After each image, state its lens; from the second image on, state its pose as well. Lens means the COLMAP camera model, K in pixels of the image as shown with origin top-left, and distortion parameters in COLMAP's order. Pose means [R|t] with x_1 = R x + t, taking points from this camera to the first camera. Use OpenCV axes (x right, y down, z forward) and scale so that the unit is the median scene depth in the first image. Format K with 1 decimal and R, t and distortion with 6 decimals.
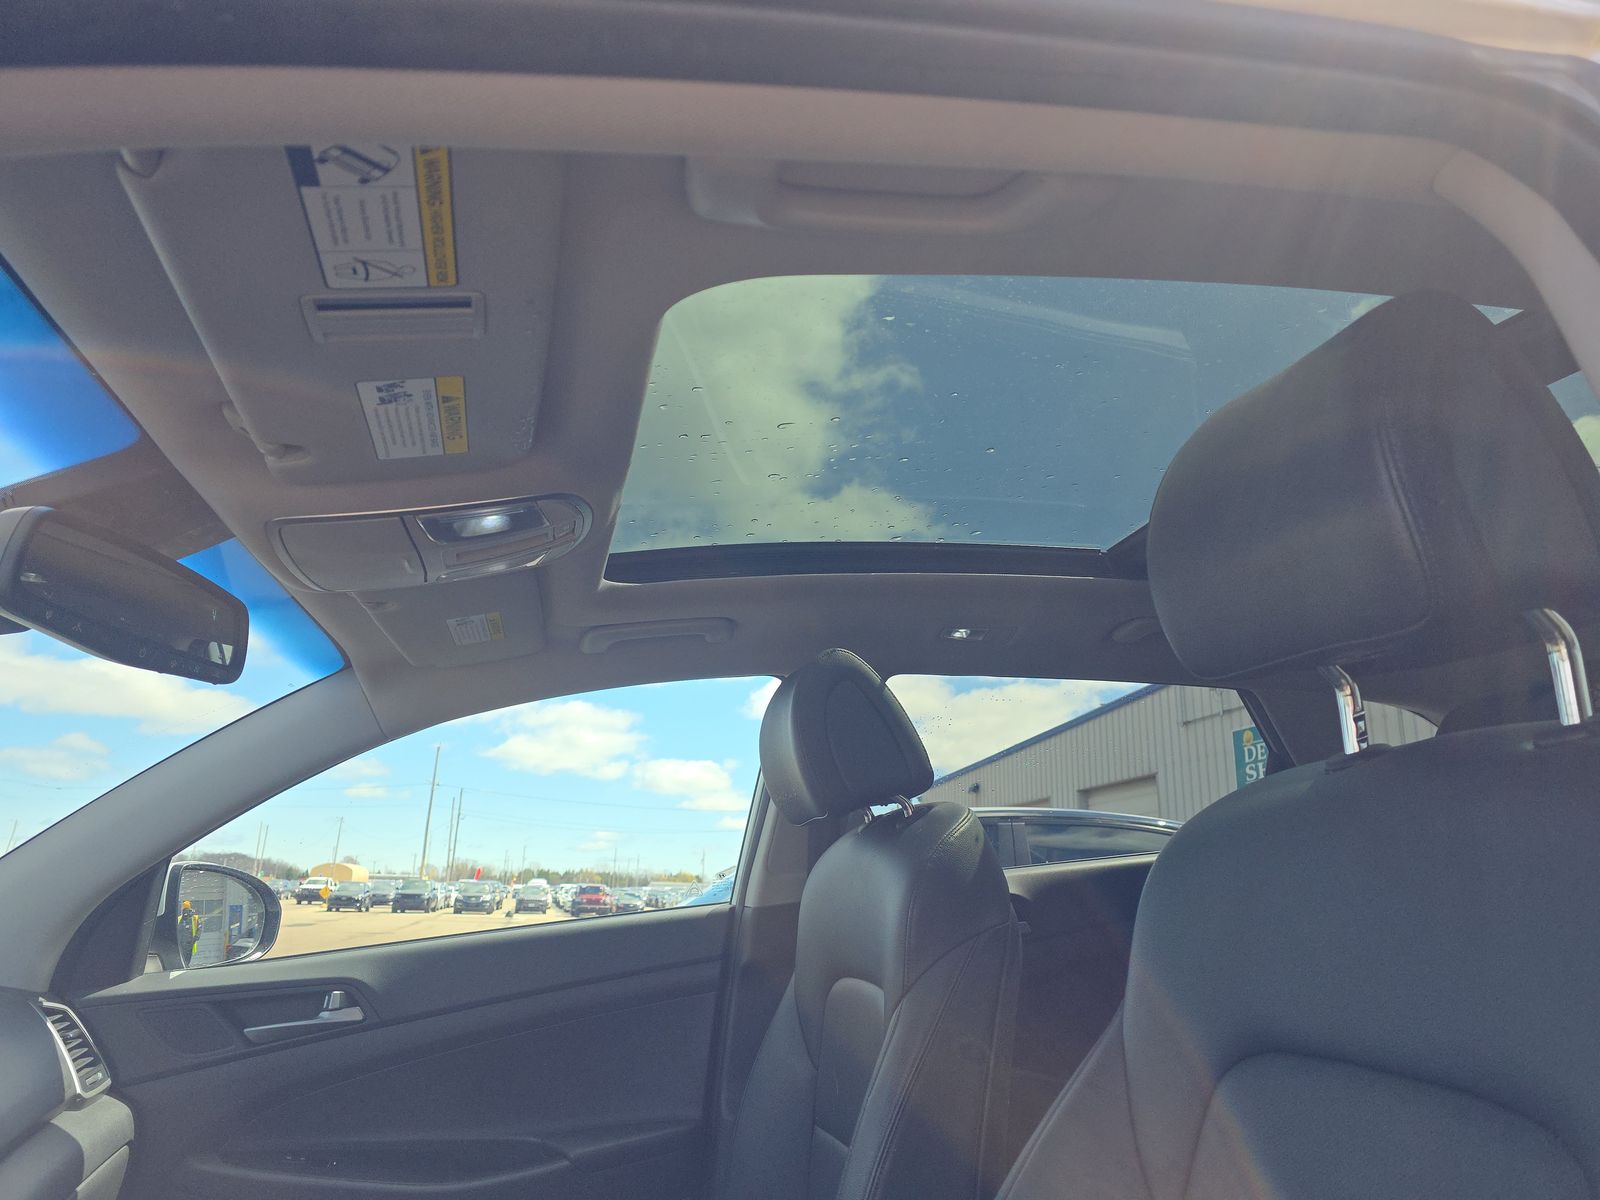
lens RADIAL K [[1249.1, 0, 797.7], [0, 1249.1, 618.1], [0, 0, 1]] dist [0.110055, -0.128889]
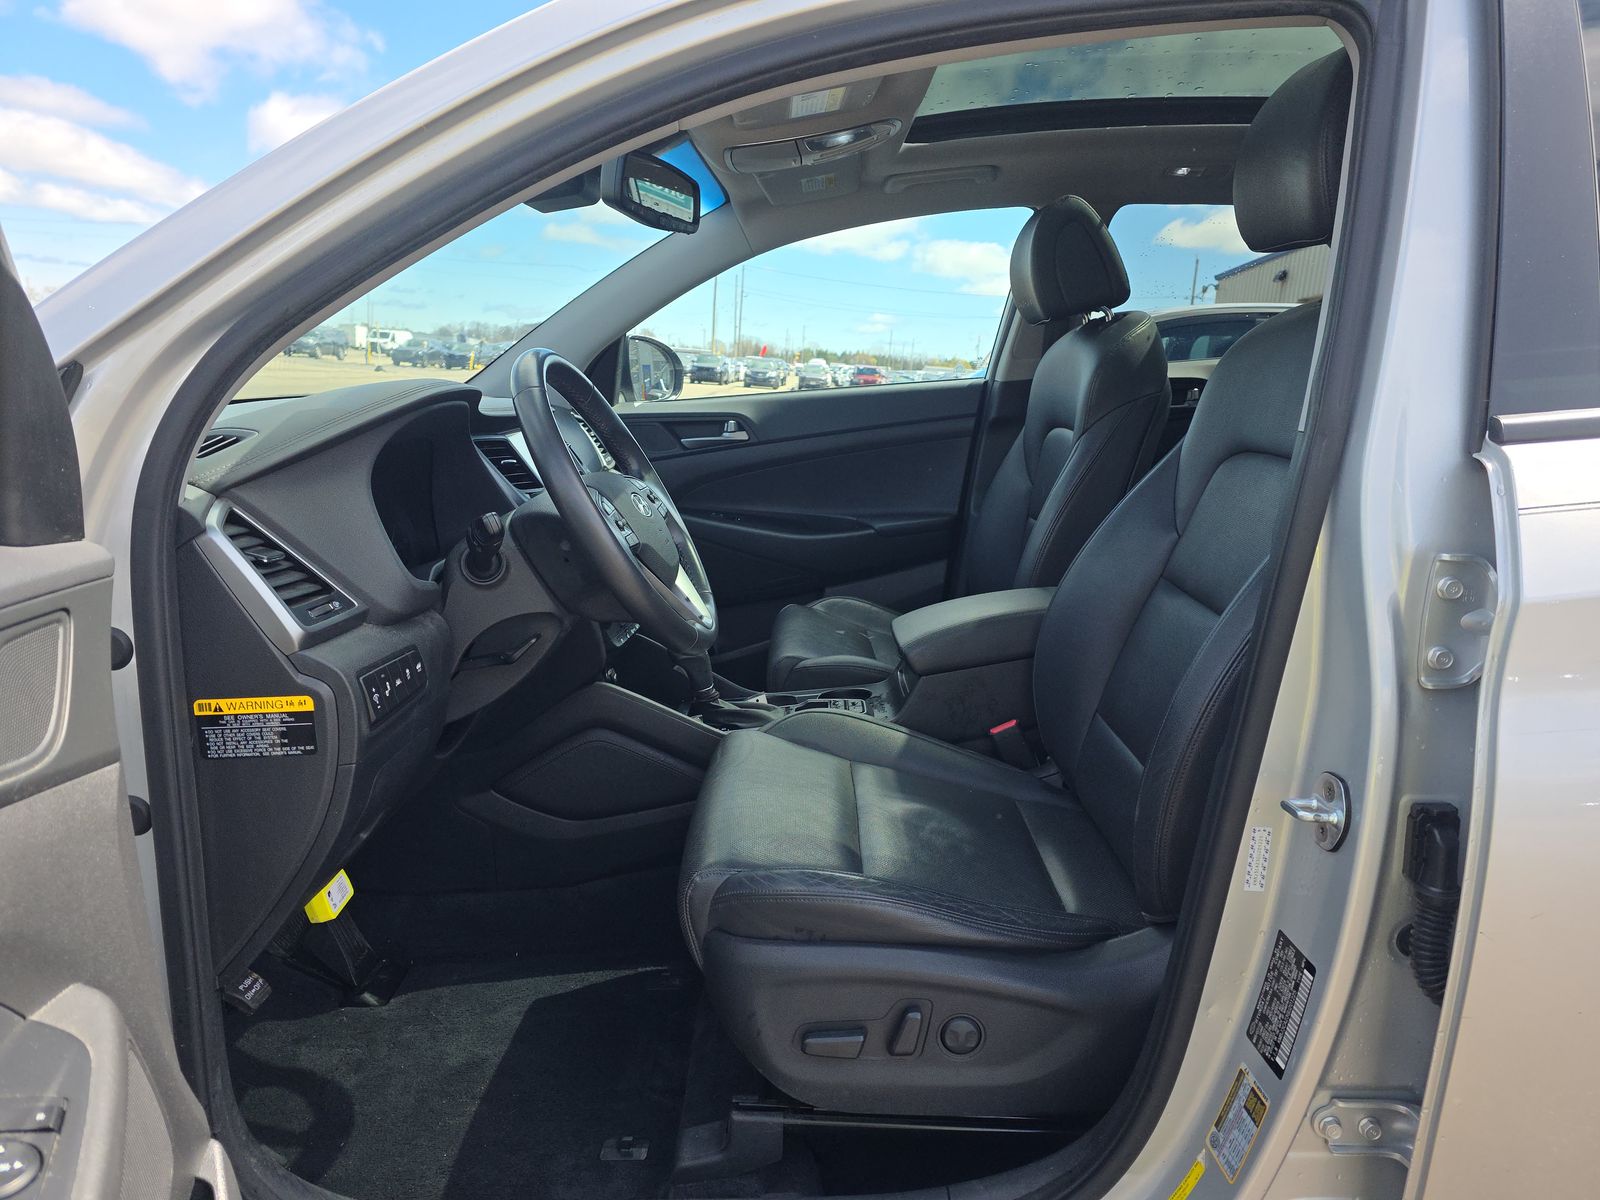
lens RADIAL K [[1249.1, 0, 797.7], [0, 1249.1, 618.1], [0, 0, 1]] dist [0.110055, -0.128889]
pose [[0.976710, 0.077872, -0.199933, 0.043809], [0.007105, 0.919565, 0.392873, -0.081612], [0.214445, -0.385144, 0.897596, -0.415509]]
